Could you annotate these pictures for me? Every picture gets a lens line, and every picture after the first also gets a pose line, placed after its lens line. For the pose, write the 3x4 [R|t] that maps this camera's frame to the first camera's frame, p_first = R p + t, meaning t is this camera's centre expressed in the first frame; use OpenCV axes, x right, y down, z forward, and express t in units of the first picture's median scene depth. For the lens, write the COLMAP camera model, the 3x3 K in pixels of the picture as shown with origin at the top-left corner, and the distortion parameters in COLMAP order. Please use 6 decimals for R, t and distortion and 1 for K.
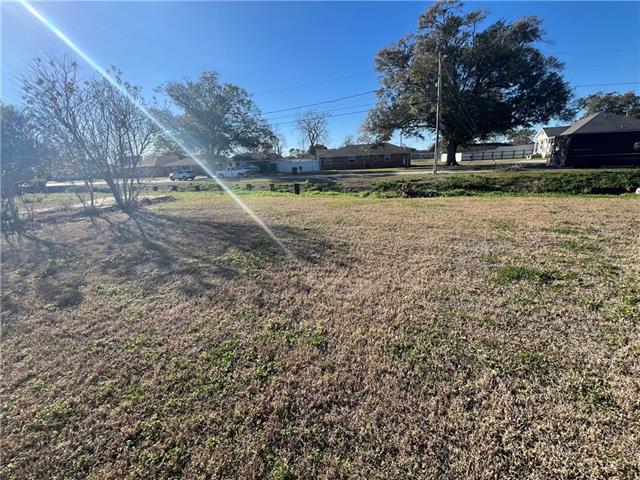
lens RADIAL K [[256.1, 0, 318.3], [0, 256.1, 238.9], [0, 0, 1]] dist [-0.004352, 0.000796]
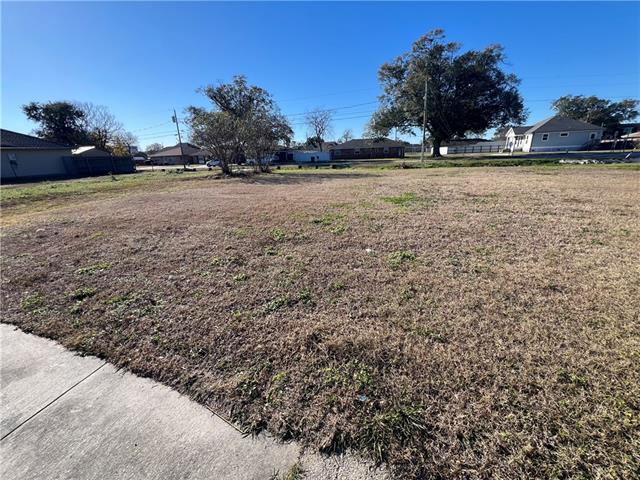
lens RADIAL K [[256.1, 0, 318.3], [0, 256.1, 239.8], [0, 0, 1]] dist [-0.004352, 0.000796]
pose [[0.999618, 0.003343, 0.027451, -0.097995], [-0.004177, 0.999530, 0.030371, 0.087142], [-0.027337, -0.030474, 0.999162, -0.262827]]
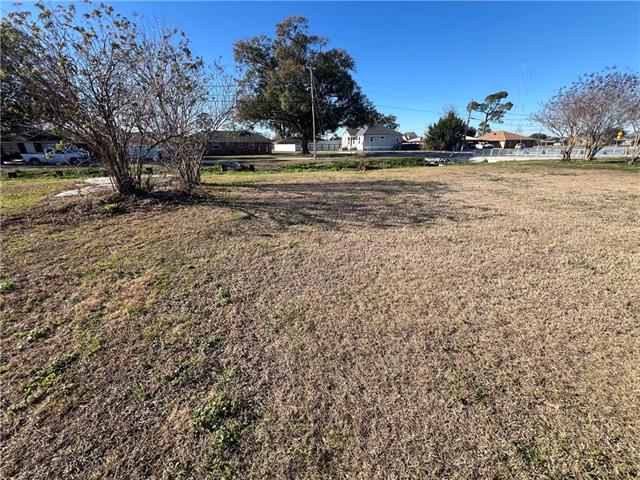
lens RADIAL K [[256.1, 0, 318.4], [0, 256.1, 239.4], [0, 0, 1]] dist [-0.004352, 0.000796]
pose [[0.772424, -0.178642, 0.609465, -0.261907], [0.154518, 0.983651, 0.092487, 0.017578], [-0.616023, 0.022734, 0.787400, -0.015826]]
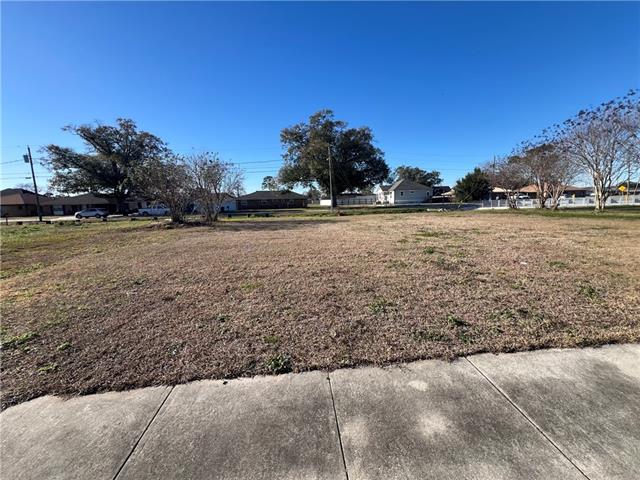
lens RADIAL K [[256.1, 0, 318.8], [0, 256.1, 240.4], [0, 0, 1]] dist [-0.004352, 0.000796]
pose [[0.893557, -0.042819, 0.446903, -0.231544], [0.113383, 0.984696, -0.132357, 0.087840], [-0.434396, 0.168940, 0.884737, -0.239487]]
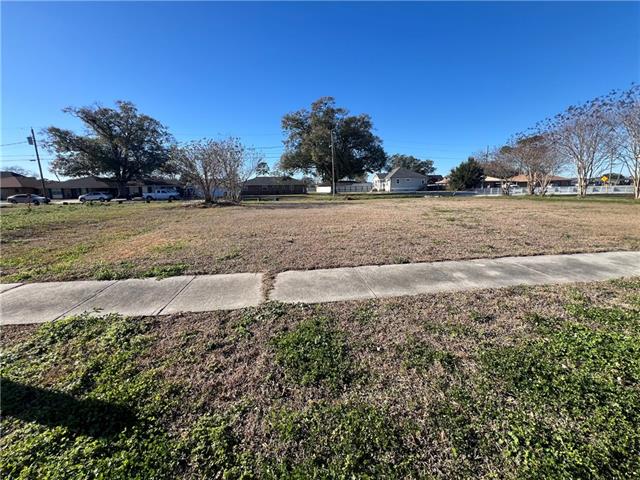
lens RADIAL K [[256.1, 0, 318.8], [0, 256.1, 240.8], [0, 0, 1]] dist [-0.004352, 0.000796]
pose [[0.878307, -0.060109, 0.474304, -0.295317], [0.111778, 0.990388, -0.081475, 0.103630], [-0.464848, 0.124577, 0.876583, -0.257903]]
